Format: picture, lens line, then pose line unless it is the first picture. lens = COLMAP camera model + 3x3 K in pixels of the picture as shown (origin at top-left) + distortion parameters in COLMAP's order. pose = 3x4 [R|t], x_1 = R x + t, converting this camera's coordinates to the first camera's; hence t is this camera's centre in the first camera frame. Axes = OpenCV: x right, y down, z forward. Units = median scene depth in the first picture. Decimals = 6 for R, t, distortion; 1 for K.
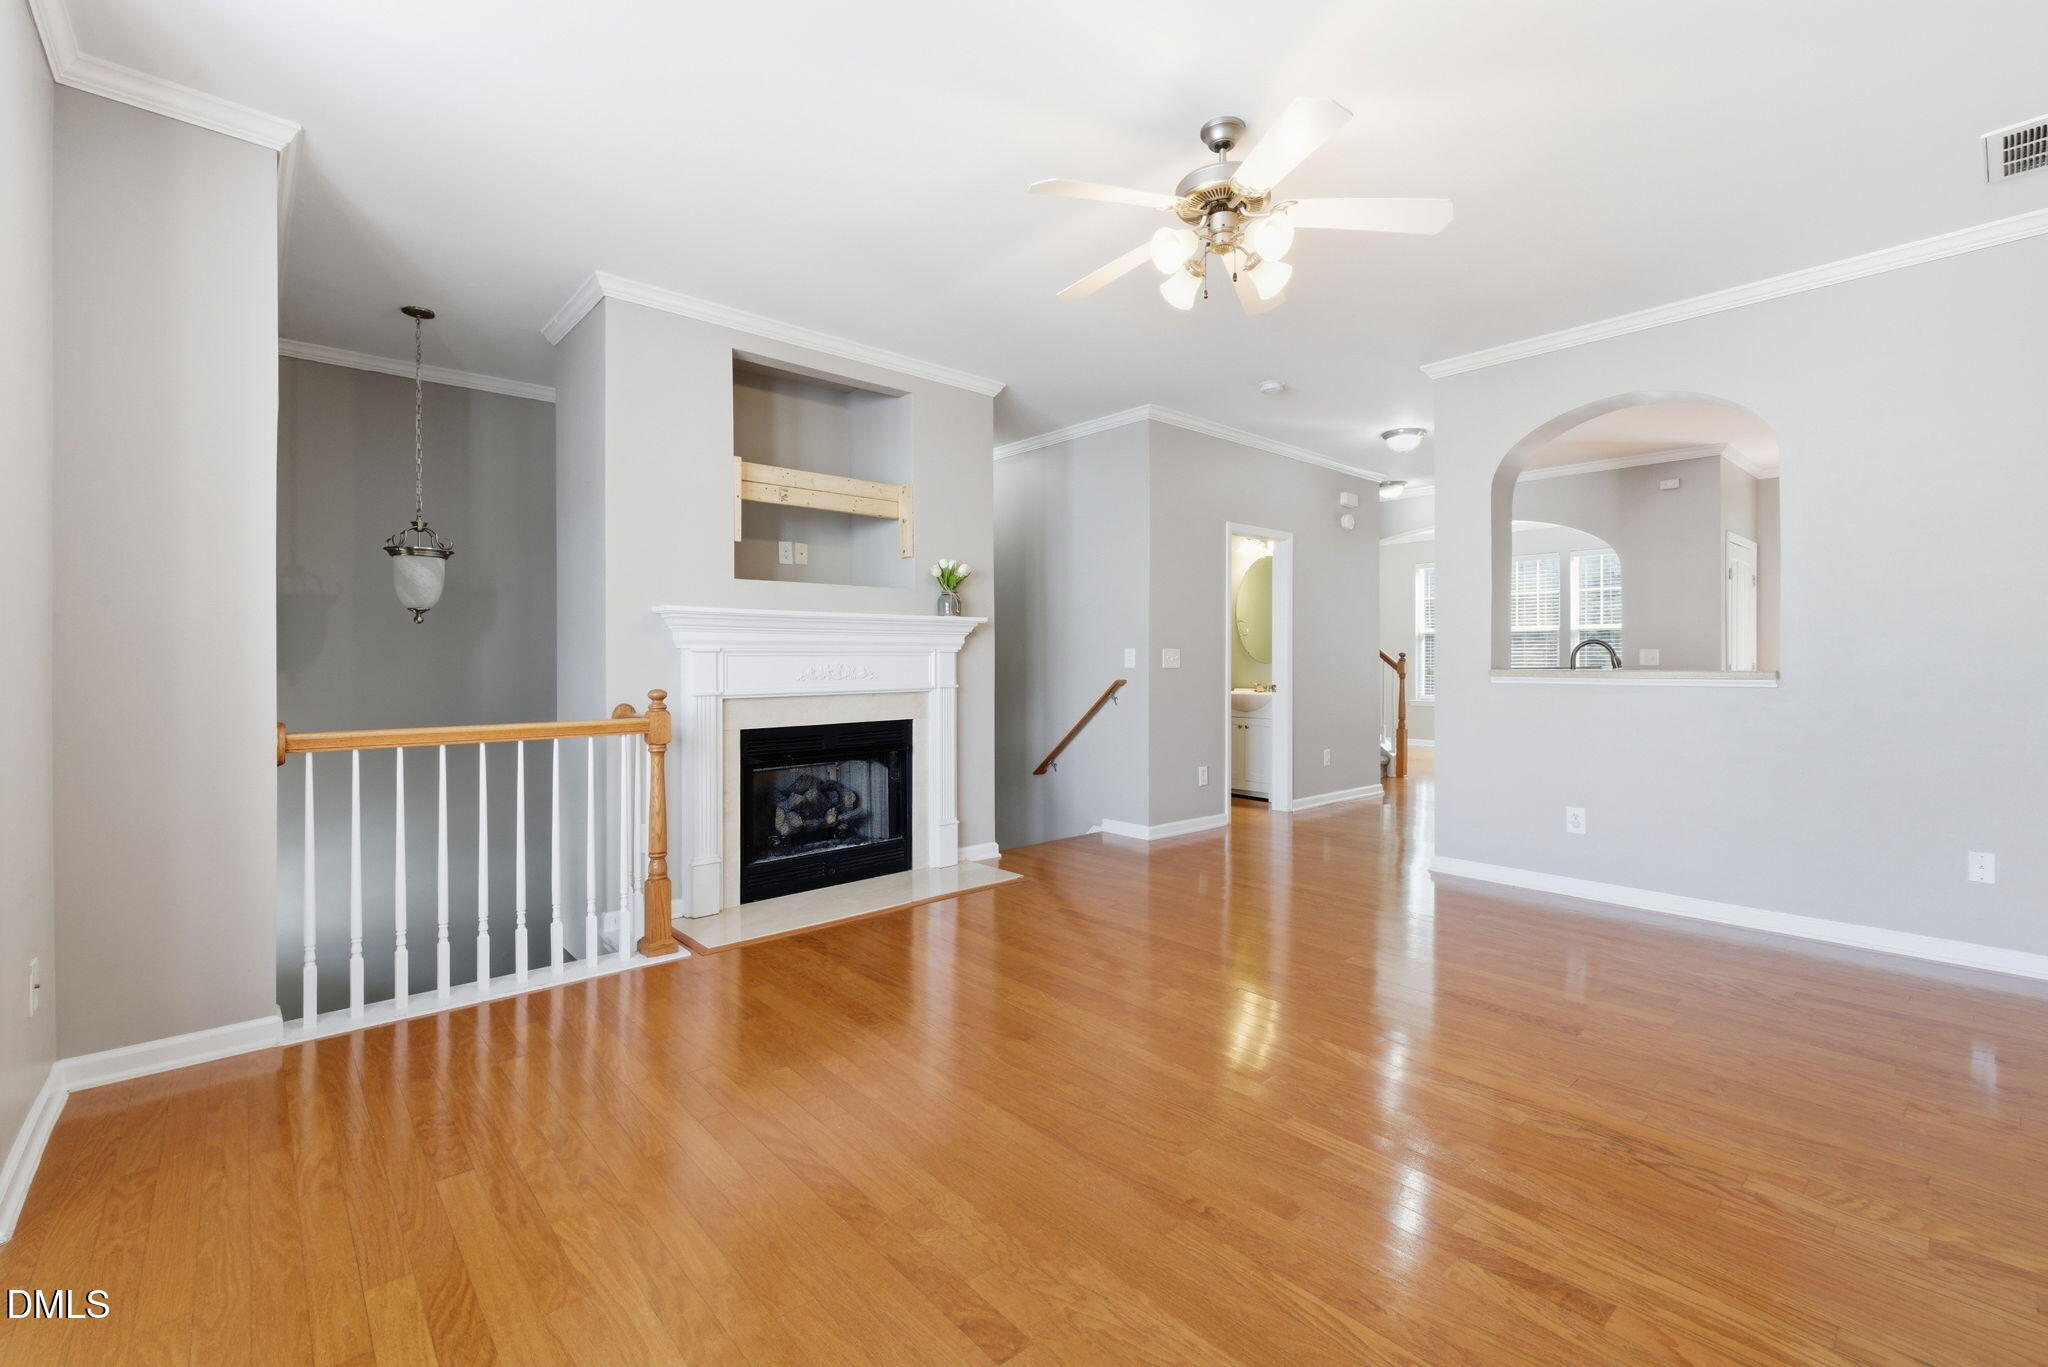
lens RADIAL K [[877.1, 0, 1028.0], [0, 877.1, 658.4], [0, 0, 1]] dist [0.001777, 0.000185]
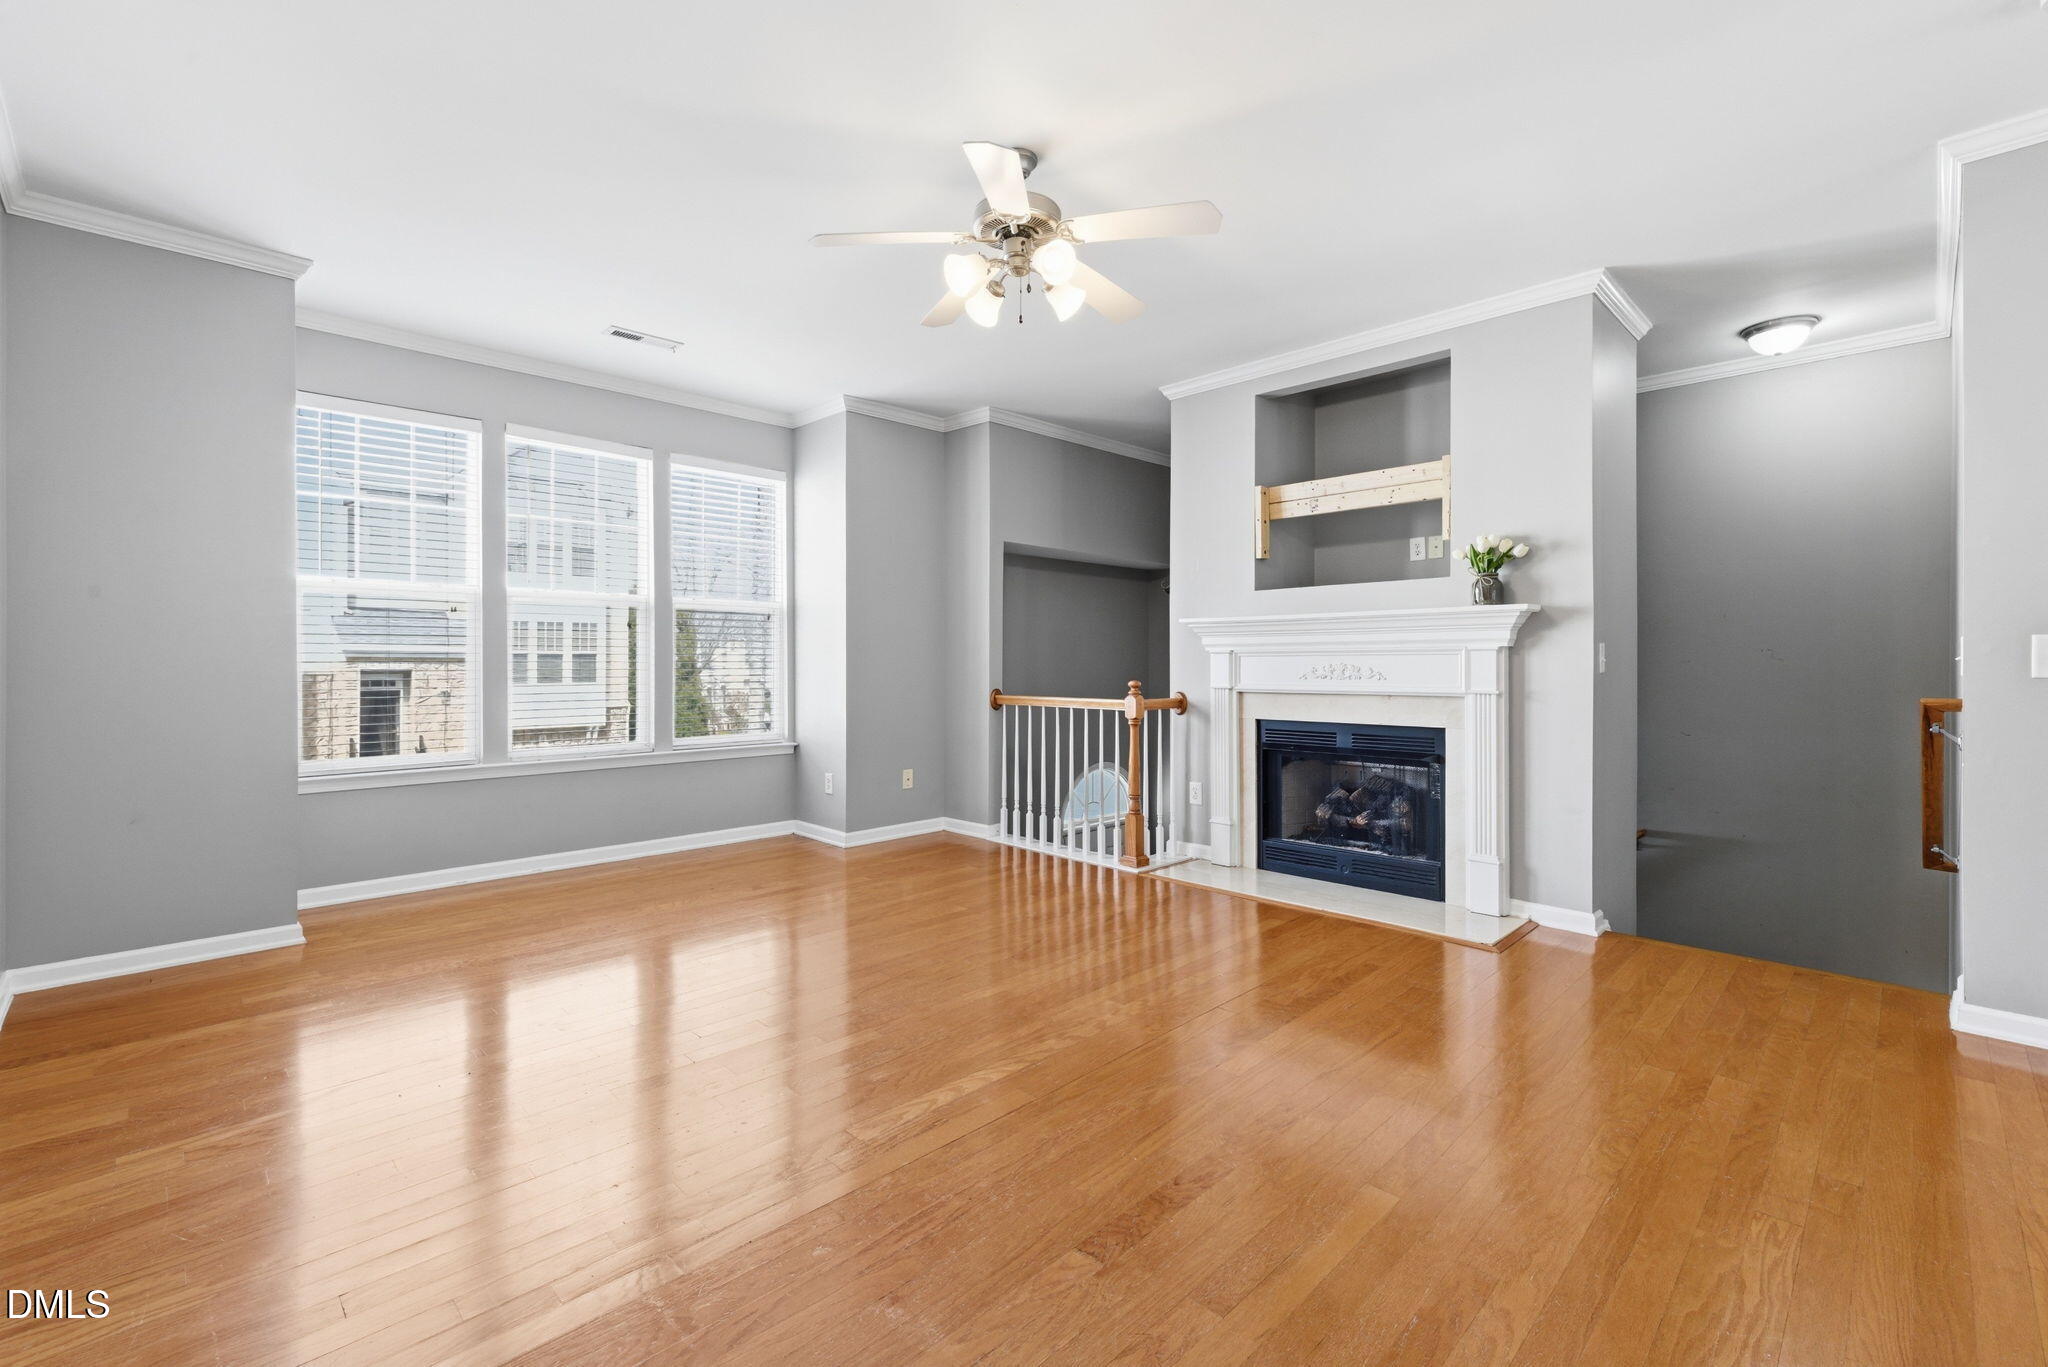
lens RADIAL K [[862.2, 0, 1019.4], [0, 862.2, 681.6], [0, 0, 1]] dist [0.000918, -0.000257]
pose [[0.035928, 0.019017, -0.999173, 0.764480], [0.000742, 0.999818, 0.019056, 0.008267], [0.999354, -0.001426, 0.035908, 0.606667]]
